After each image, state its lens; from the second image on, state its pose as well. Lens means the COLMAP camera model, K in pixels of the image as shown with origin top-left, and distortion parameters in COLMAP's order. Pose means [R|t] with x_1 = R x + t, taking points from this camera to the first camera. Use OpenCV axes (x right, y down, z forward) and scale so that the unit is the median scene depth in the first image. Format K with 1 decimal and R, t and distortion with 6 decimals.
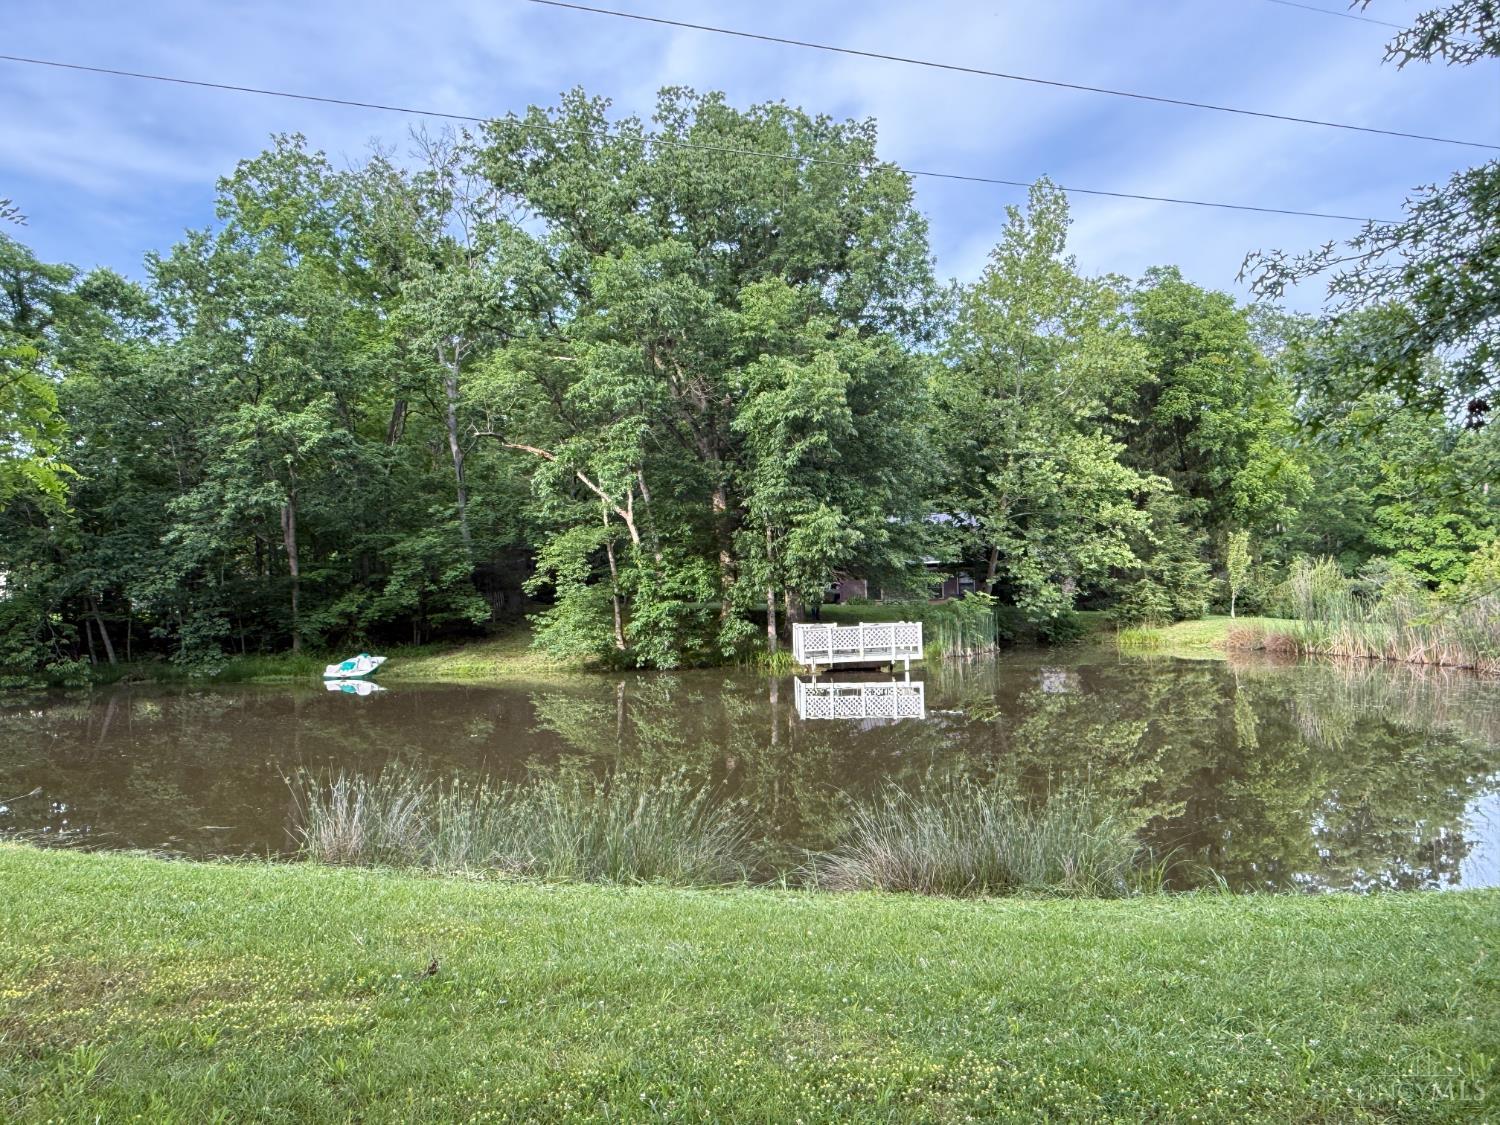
lens RADIAL K [[1045.1, 0, 751.1], [0, 1045.1, 565.9], [0, 0, 1]] dist [0.000998, -0.000152]
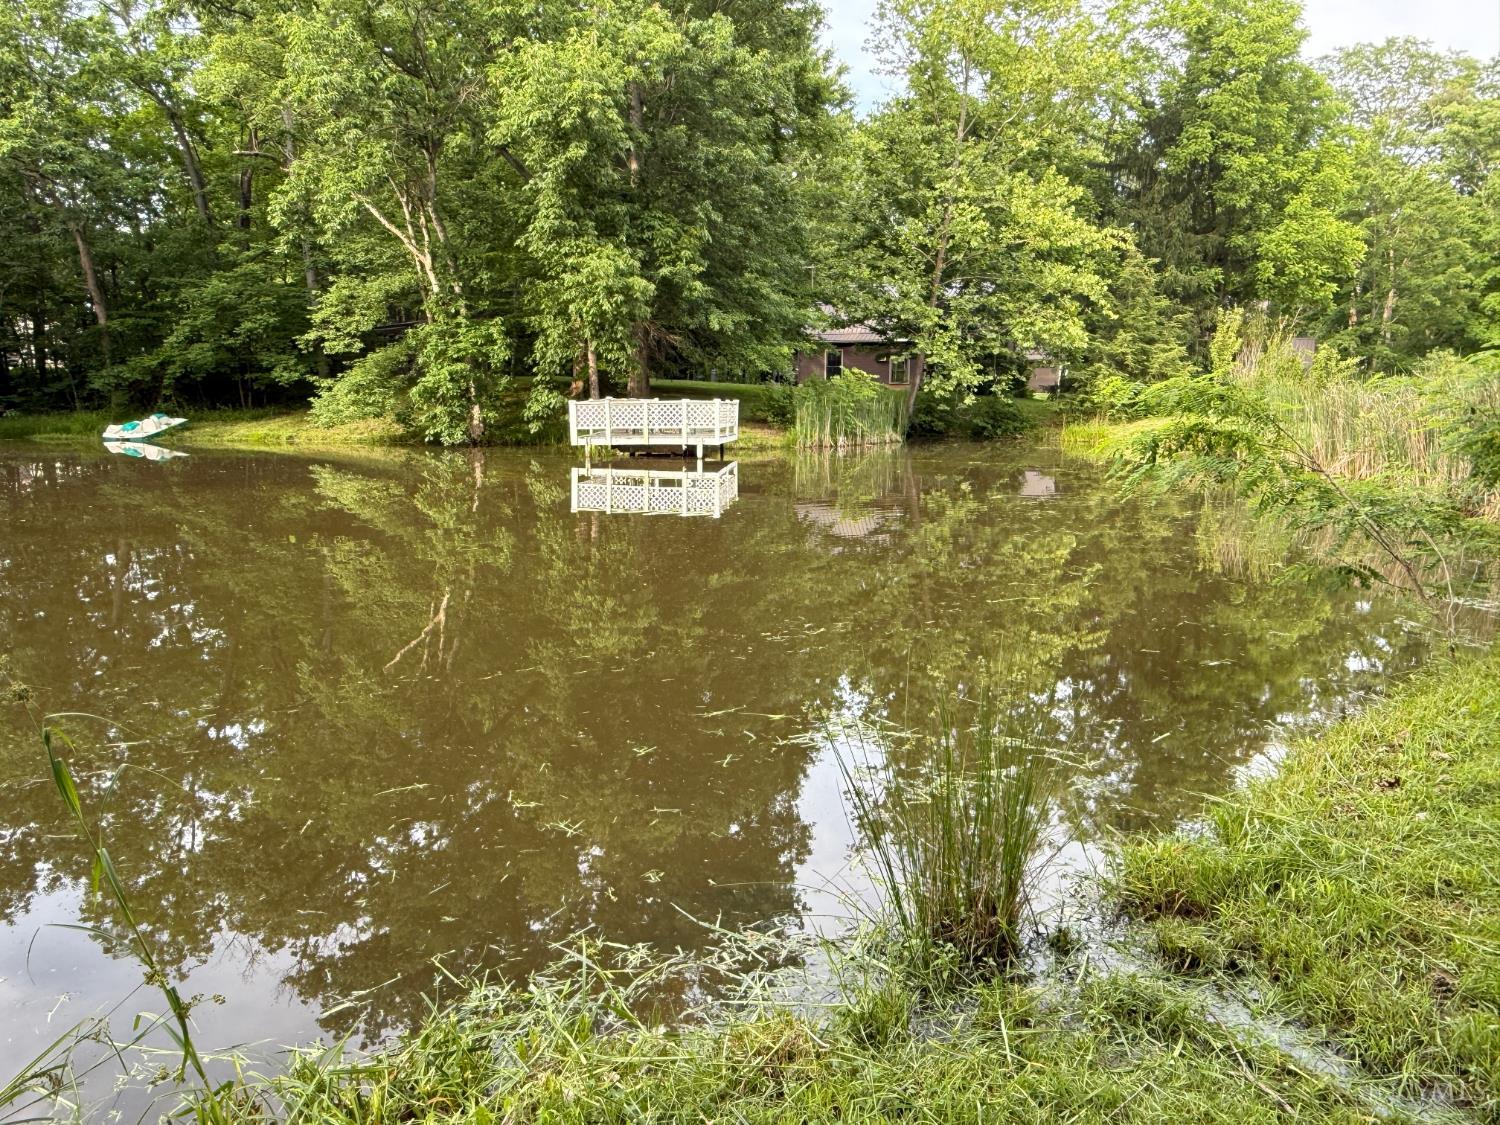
lens RADIAL K [[1045.1, 0, 748.2], [0, 1045.1, 562.2], [0, 0, 1]] dist [0.000998, -0.000152]
pose [[0.992177, 0.056052, -0.111547, 0.253498], [-0.033145, 0.979742, 0.197504, 0.015754], [0.120358, -0.192262, 0.973935, 0.176135]]
